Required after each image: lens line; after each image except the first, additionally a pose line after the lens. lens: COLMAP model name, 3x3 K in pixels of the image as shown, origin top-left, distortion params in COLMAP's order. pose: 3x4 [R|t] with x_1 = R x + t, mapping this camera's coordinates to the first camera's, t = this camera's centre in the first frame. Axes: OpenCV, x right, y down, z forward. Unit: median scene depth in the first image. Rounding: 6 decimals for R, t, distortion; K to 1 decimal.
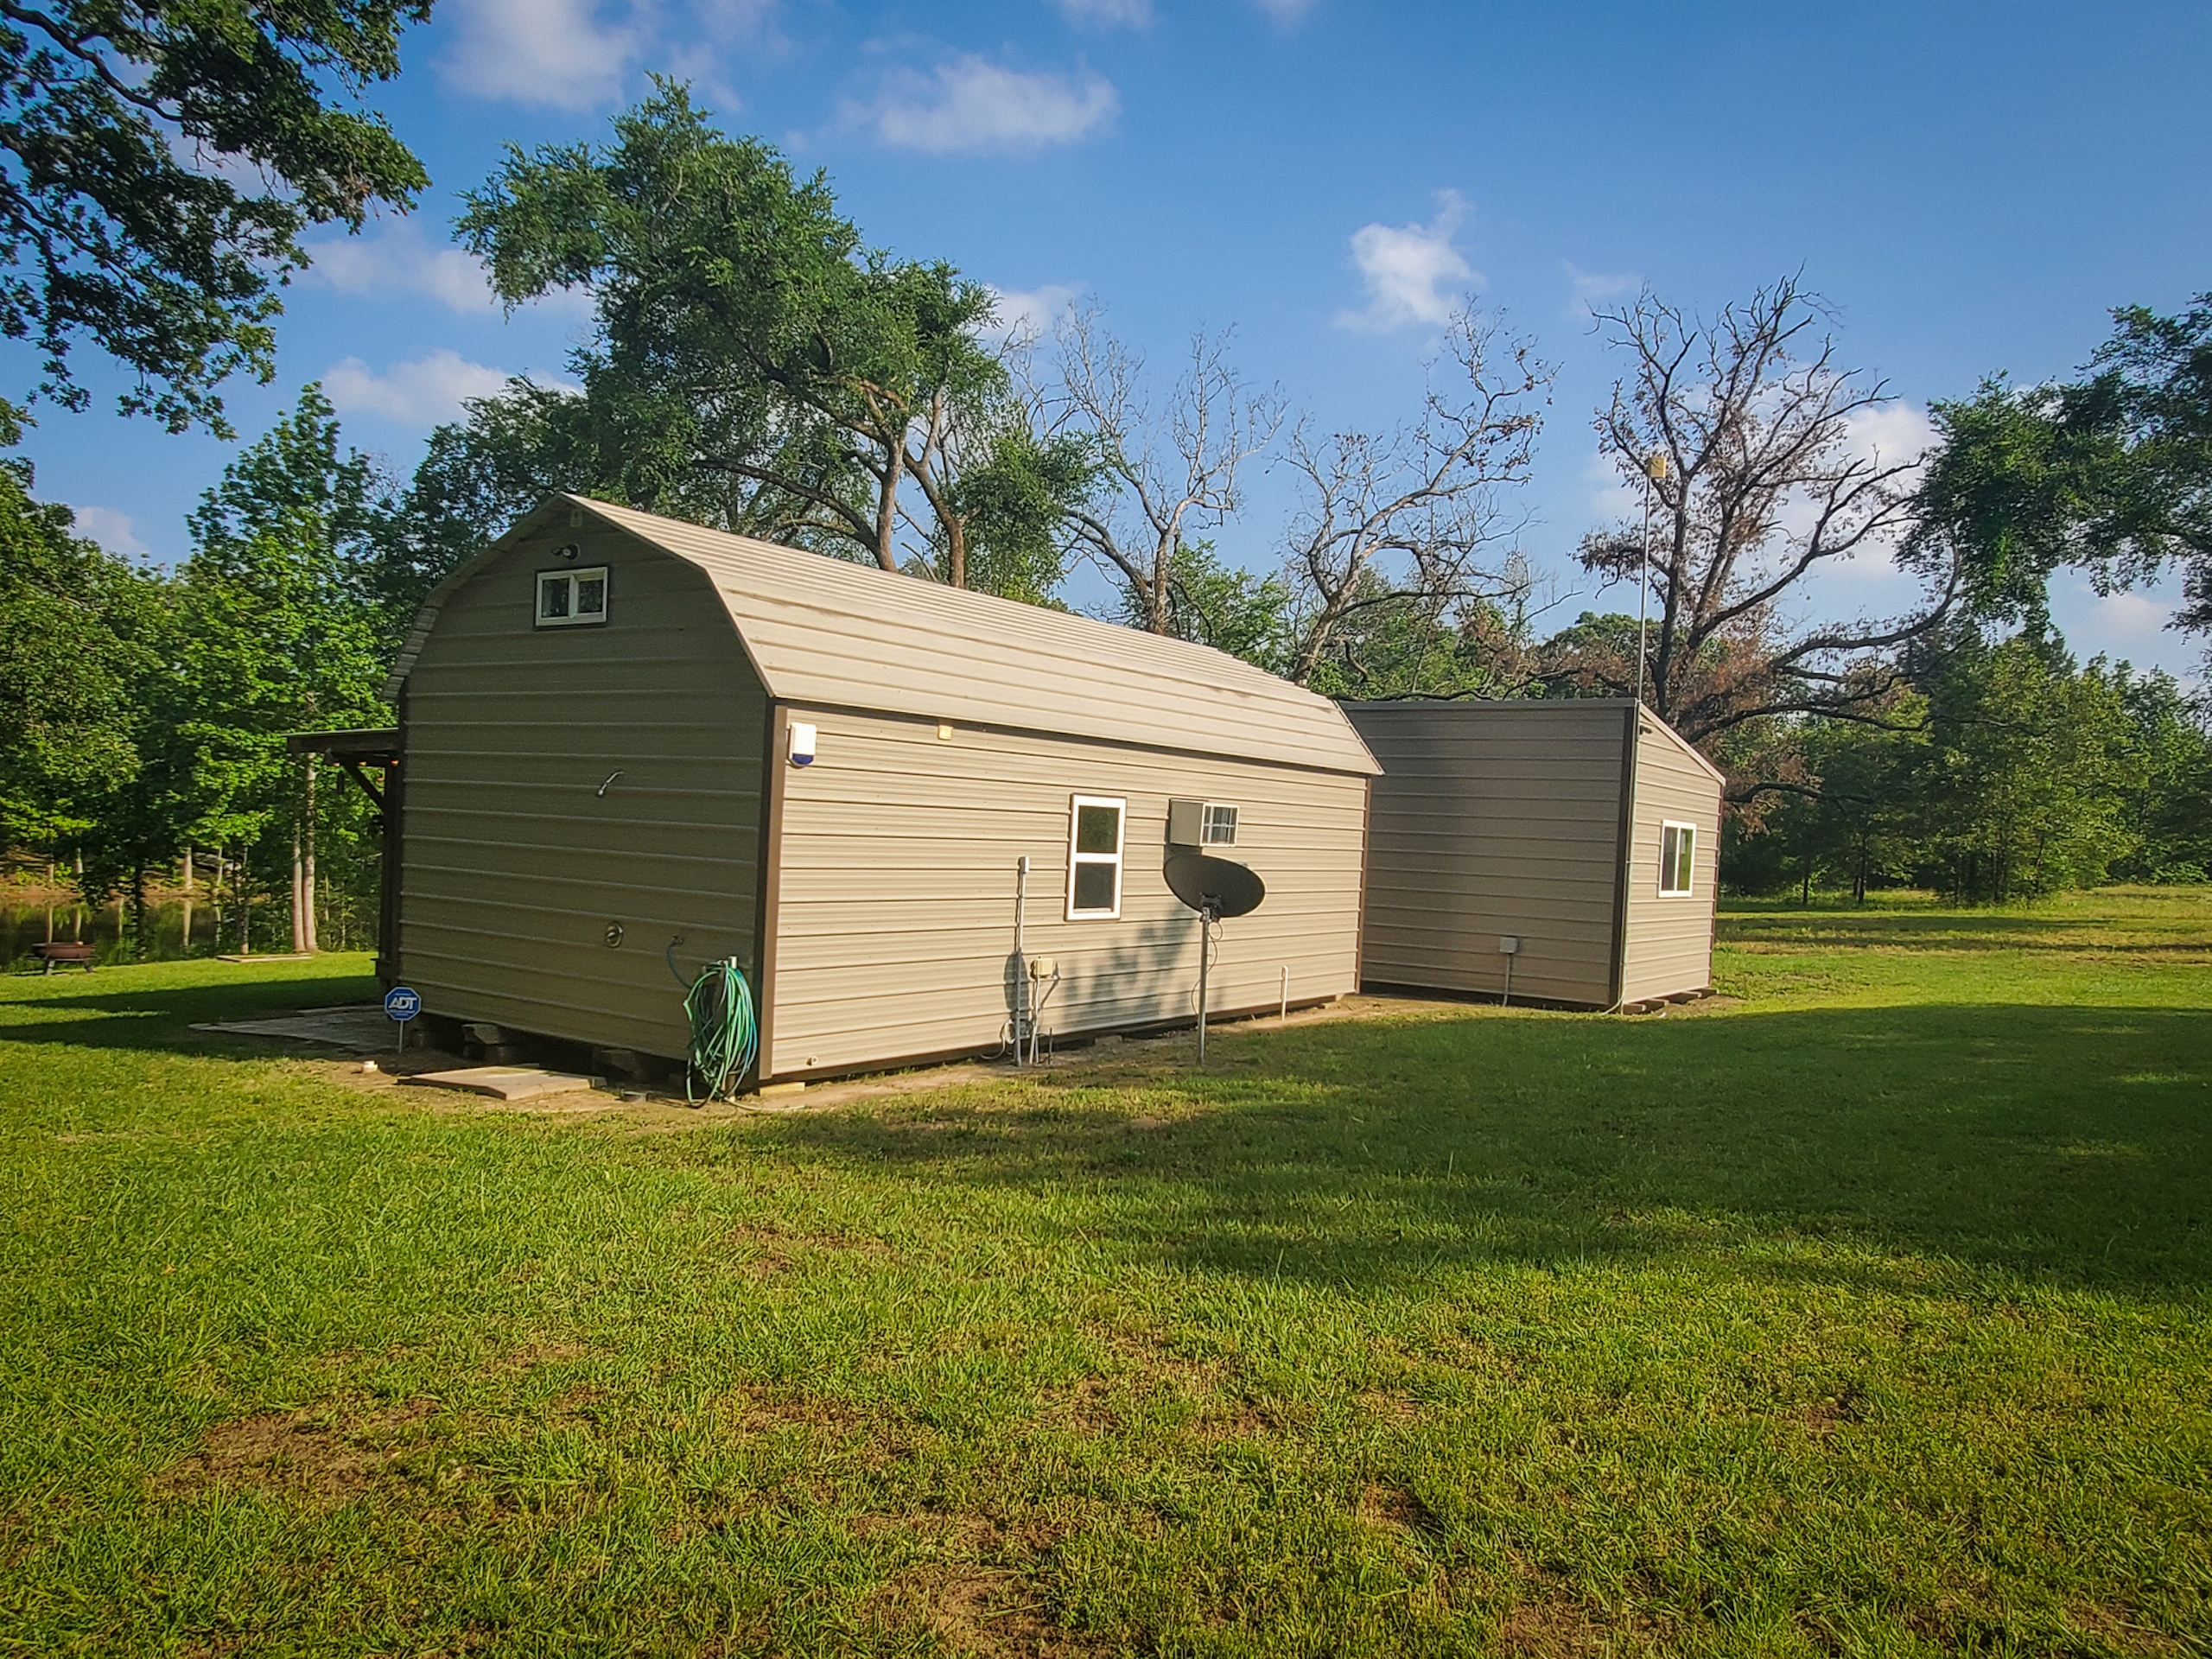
lens RADIAL K [[1559.1, 0, 1106.8], [0, 1559.1, 891.4], [0, 0, 1]] dist [-0.003047, -0.002799]
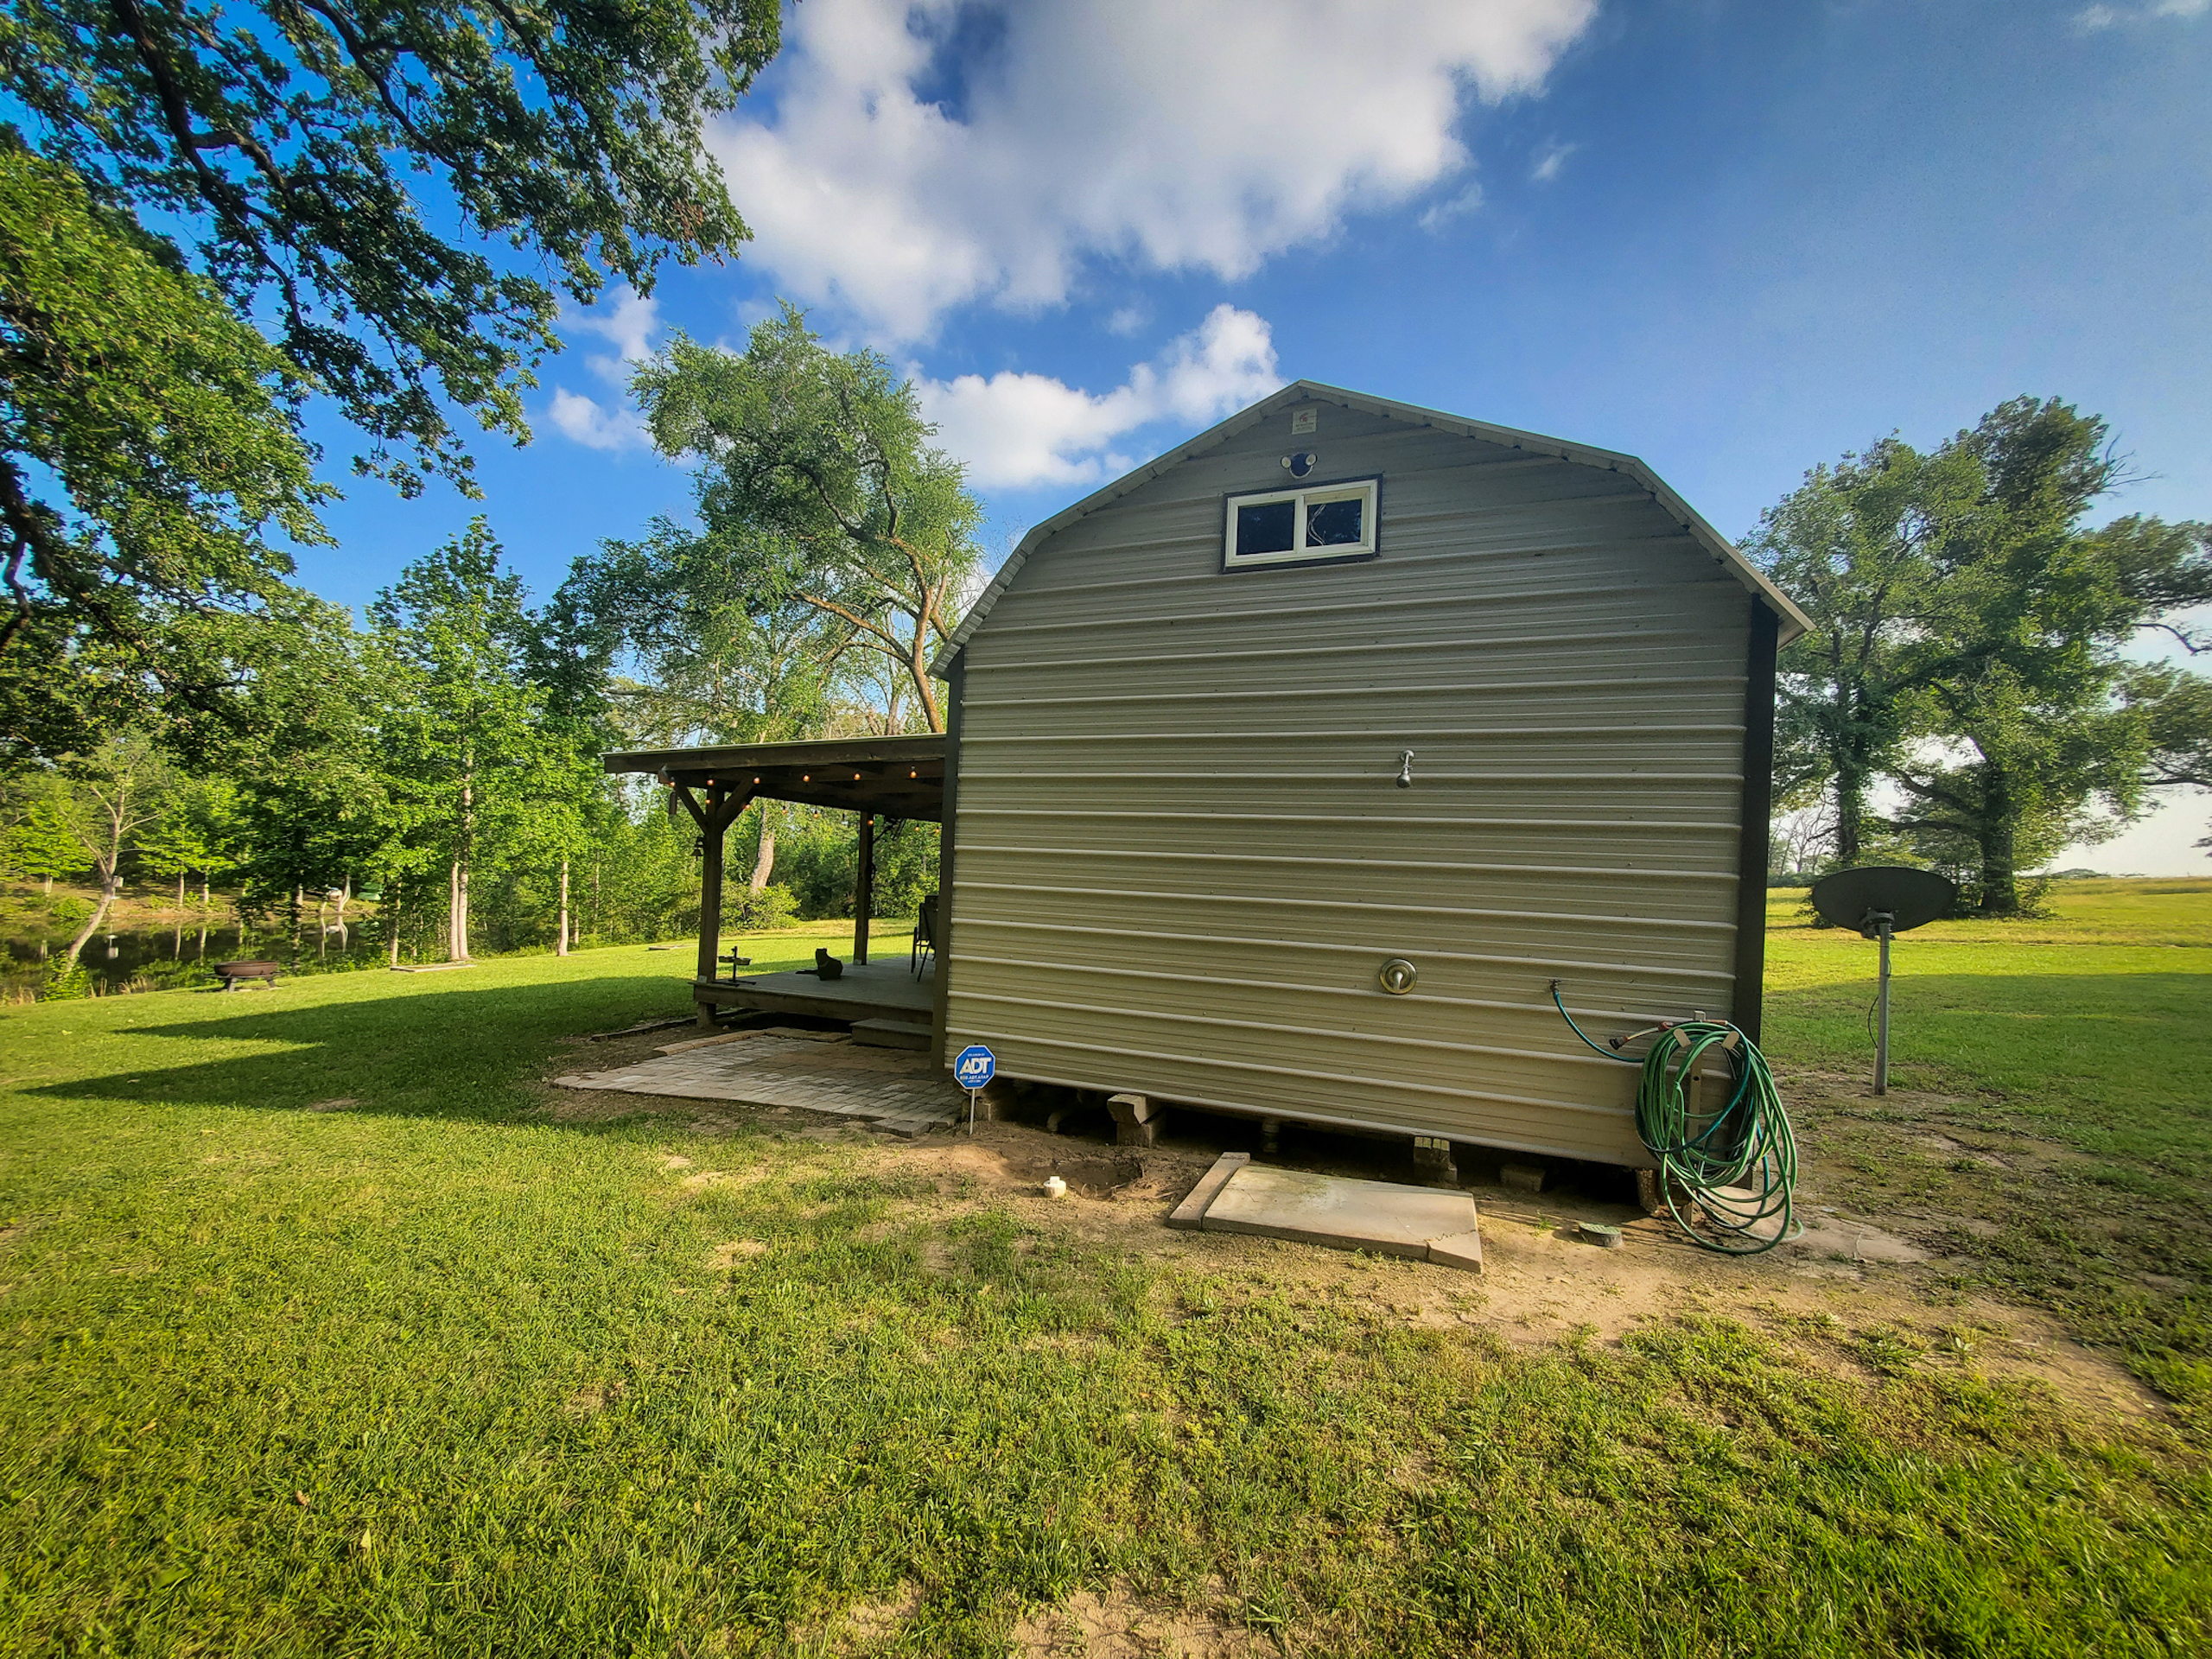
lens RADIAL K [[887.0, 0, 1088.7], [0, 887.0, 858.3], [0, 0, 1]] dist [-0.000789, 0.000773]
pose [[0.977656, -0.001187, 0.210209, -0.179352], [0.011448, 0.998801, -0.047605, -0.003036], [-0.209900, 0.048948, 0.976497, 0.206281]]
